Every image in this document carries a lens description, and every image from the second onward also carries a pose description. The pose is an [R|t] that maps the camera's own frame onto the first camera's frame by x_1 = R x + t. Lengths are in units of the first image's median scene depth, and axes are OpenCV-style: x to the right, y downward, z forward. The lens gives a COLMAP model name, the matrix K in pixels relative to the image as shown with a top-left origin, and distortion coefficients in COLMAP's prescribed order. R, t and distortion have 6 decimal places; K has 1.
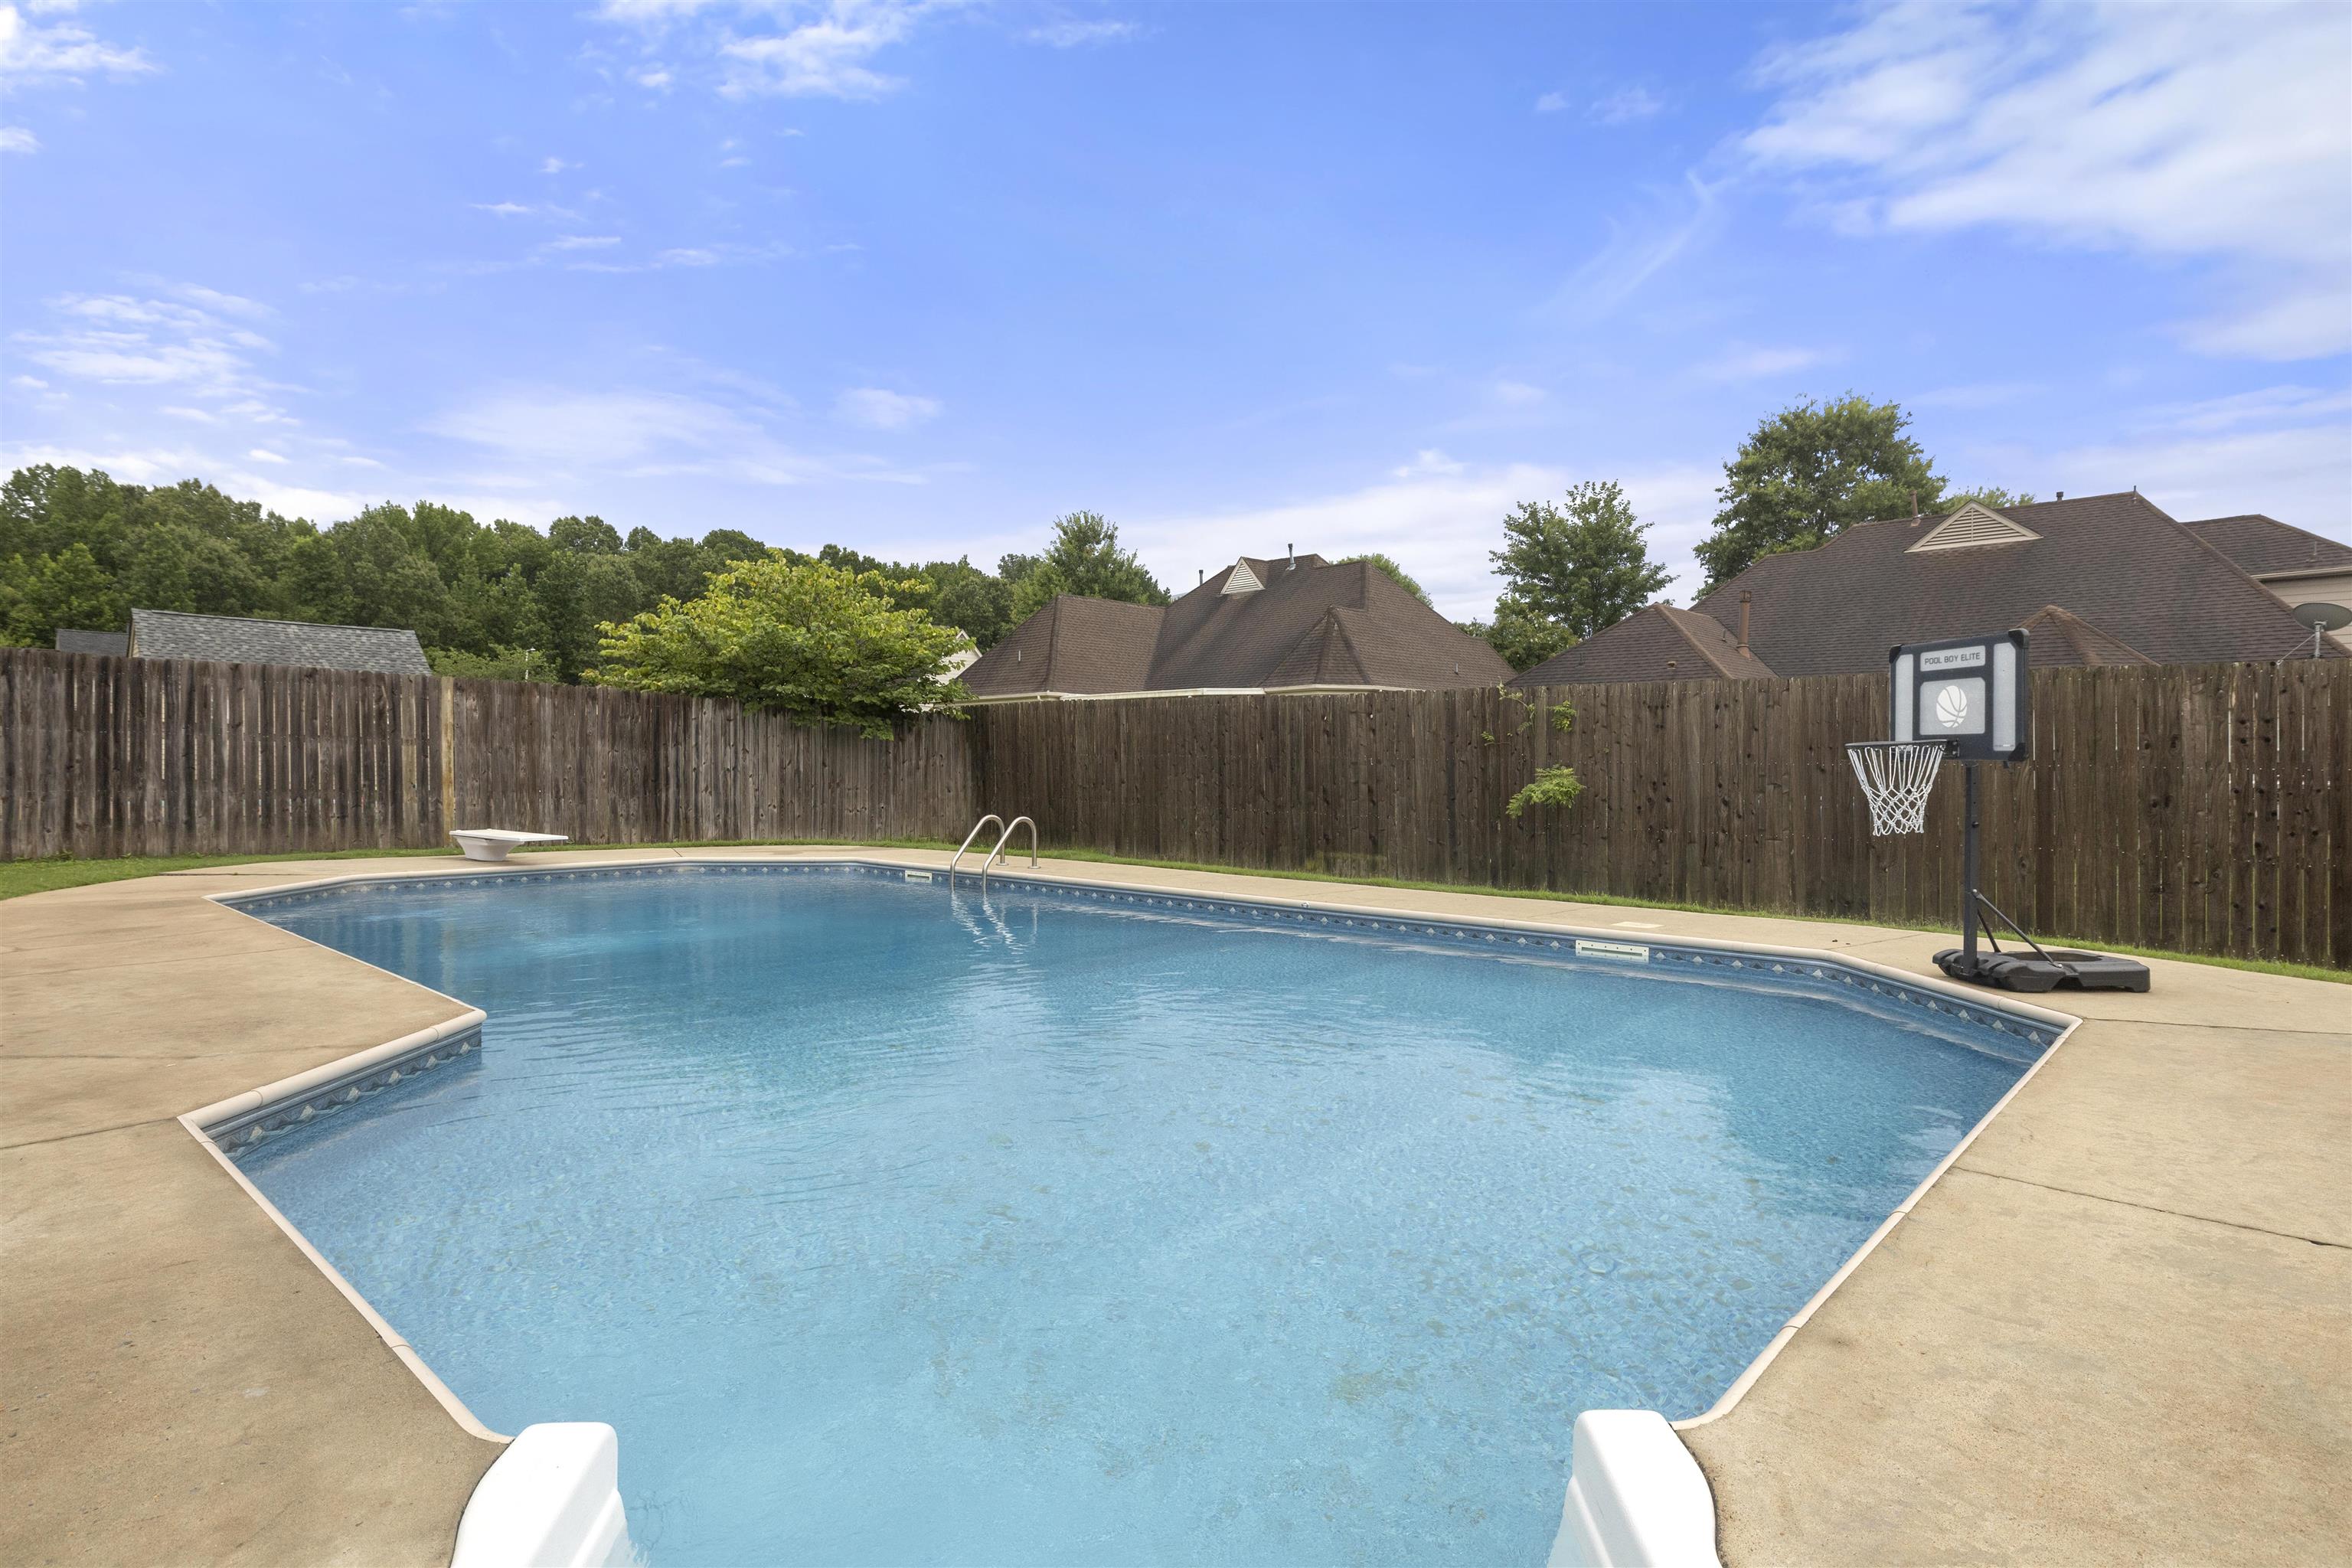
lens RADIAL K [[1226.6, 0, 1177.0], [0, 1226.6, 782.3], [0, 0, 1]] dist [-0.003309, 0.000009]
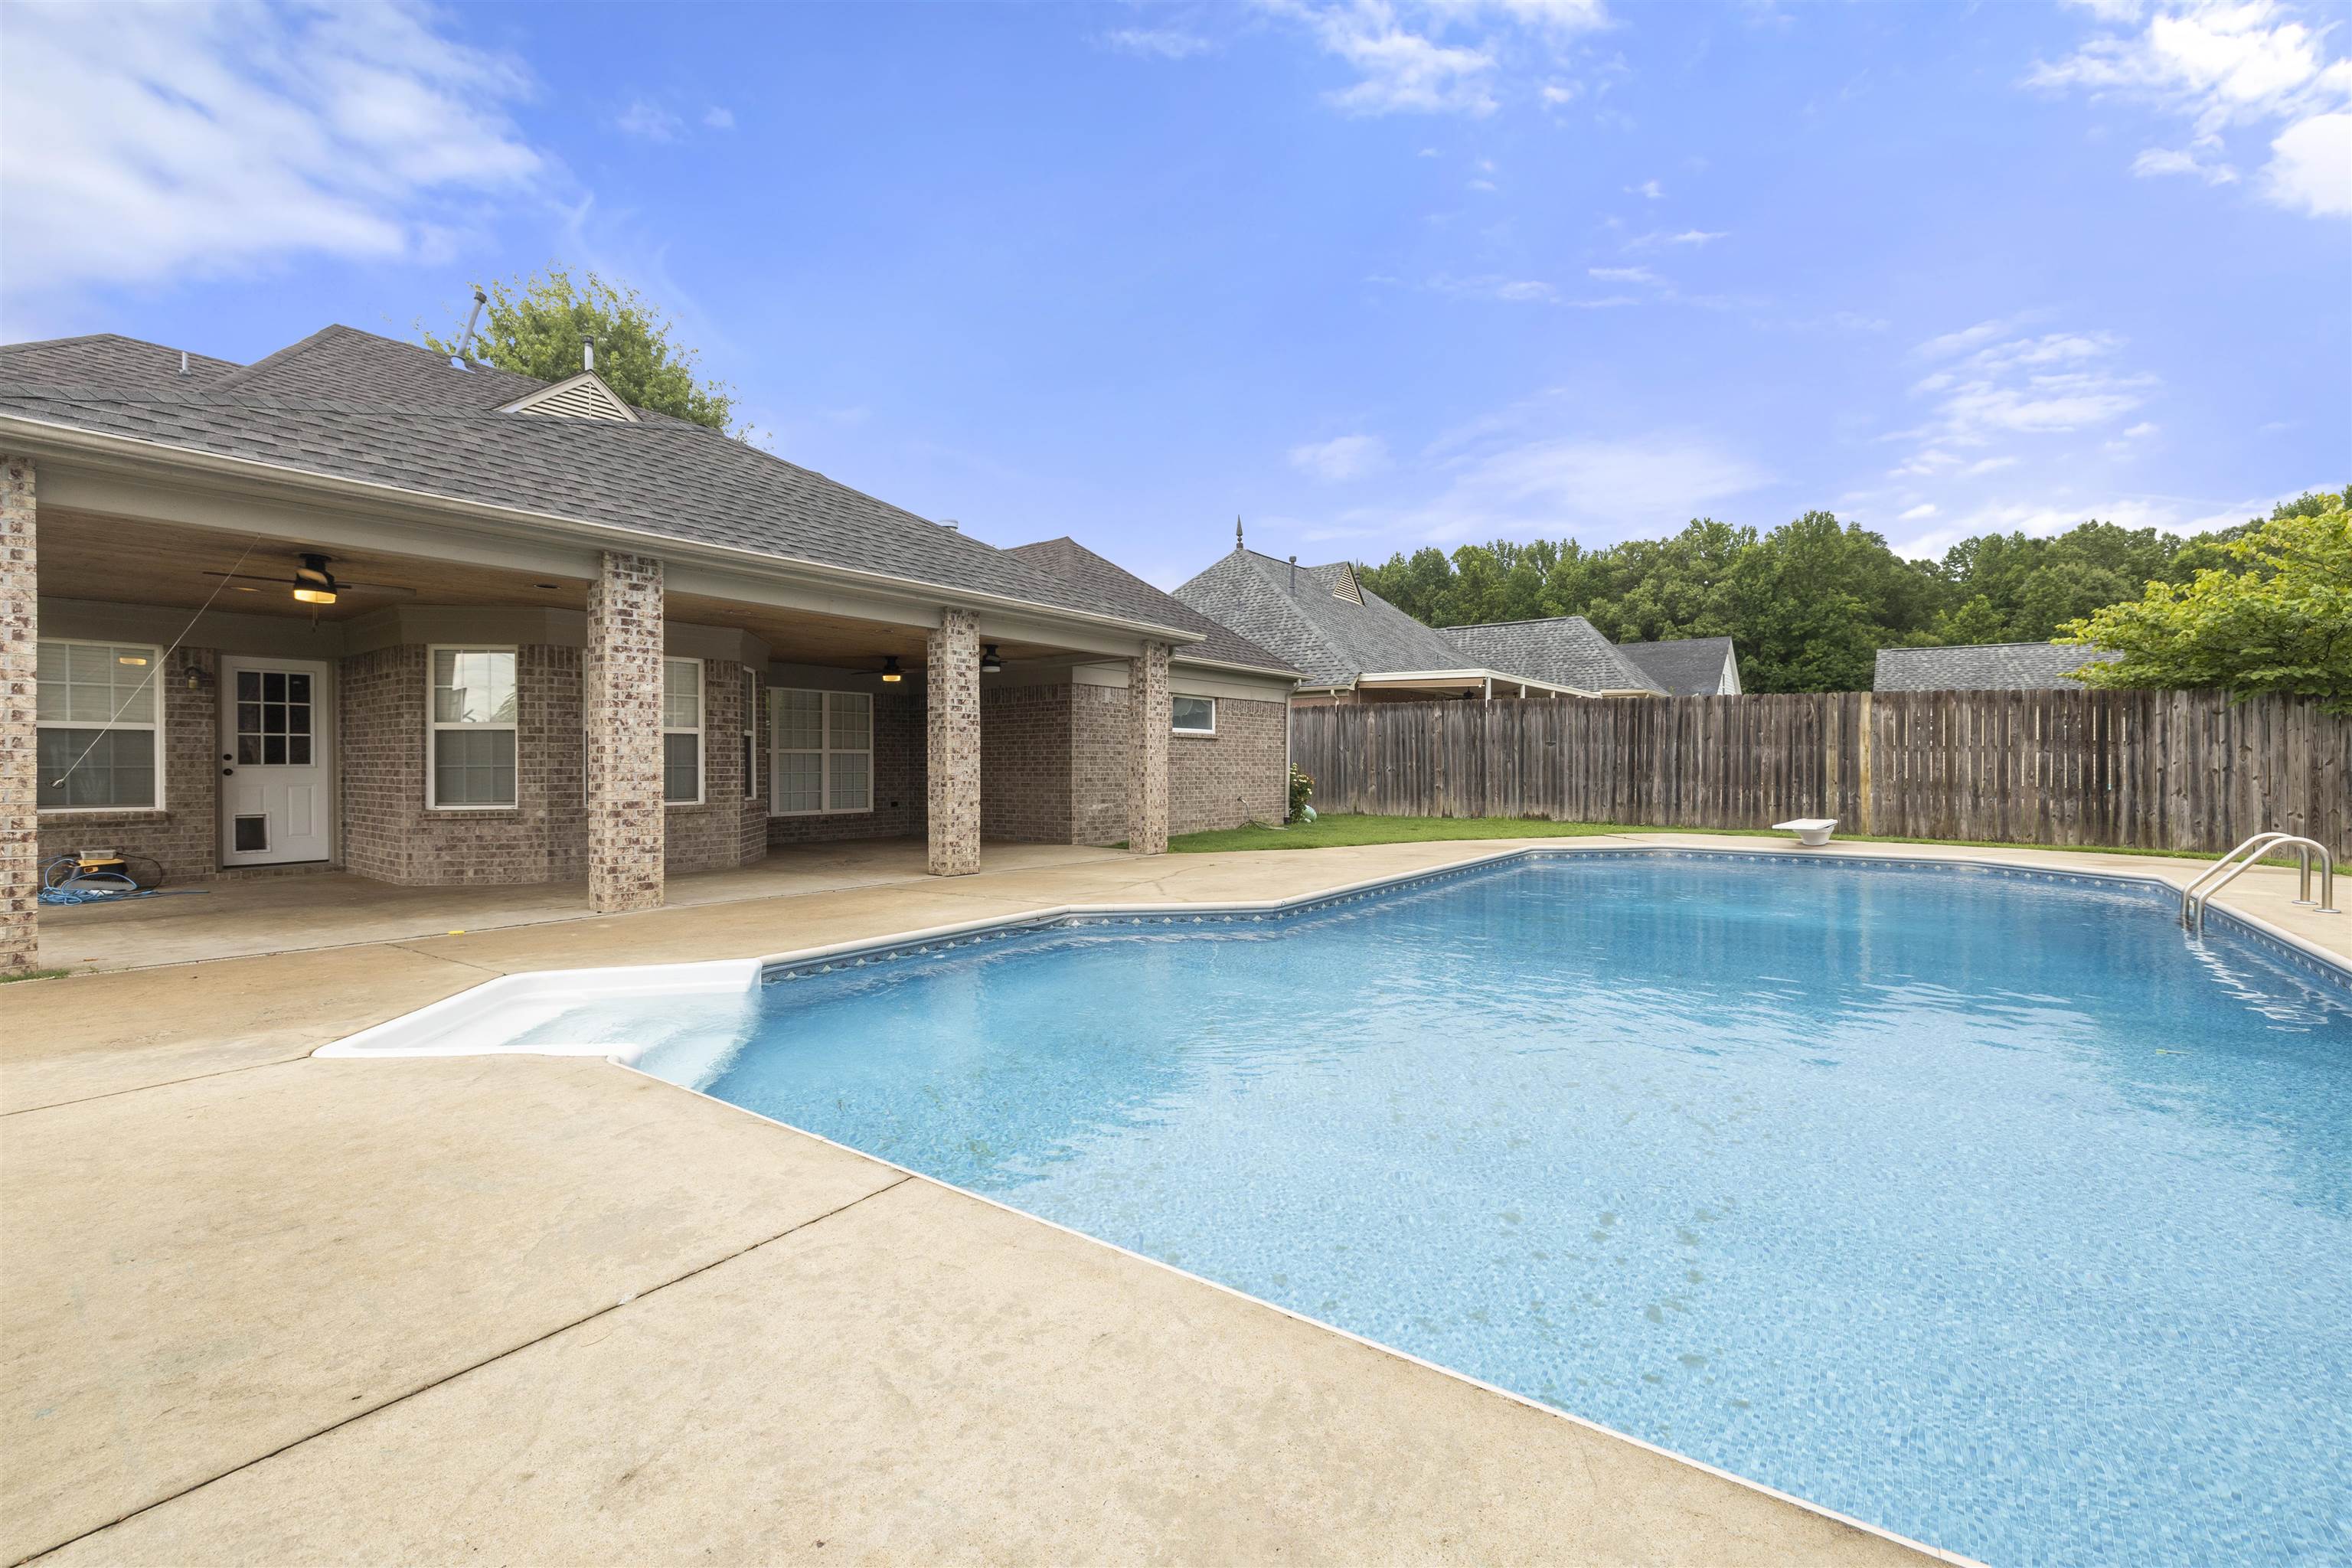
lens RADIAL K [[1006.1, 0, 1185.9], [0, 1006.1, 774.1], [0, 0, 1]] dist [-0.004503, -0.000133]
pose [[0.117205, 0.006125, -0.993089, 0.298978], [-0.011980, 0.999917, 0.004753, -0.002831], [0.993036, 0.011340, 0.117268, 0.230041]]
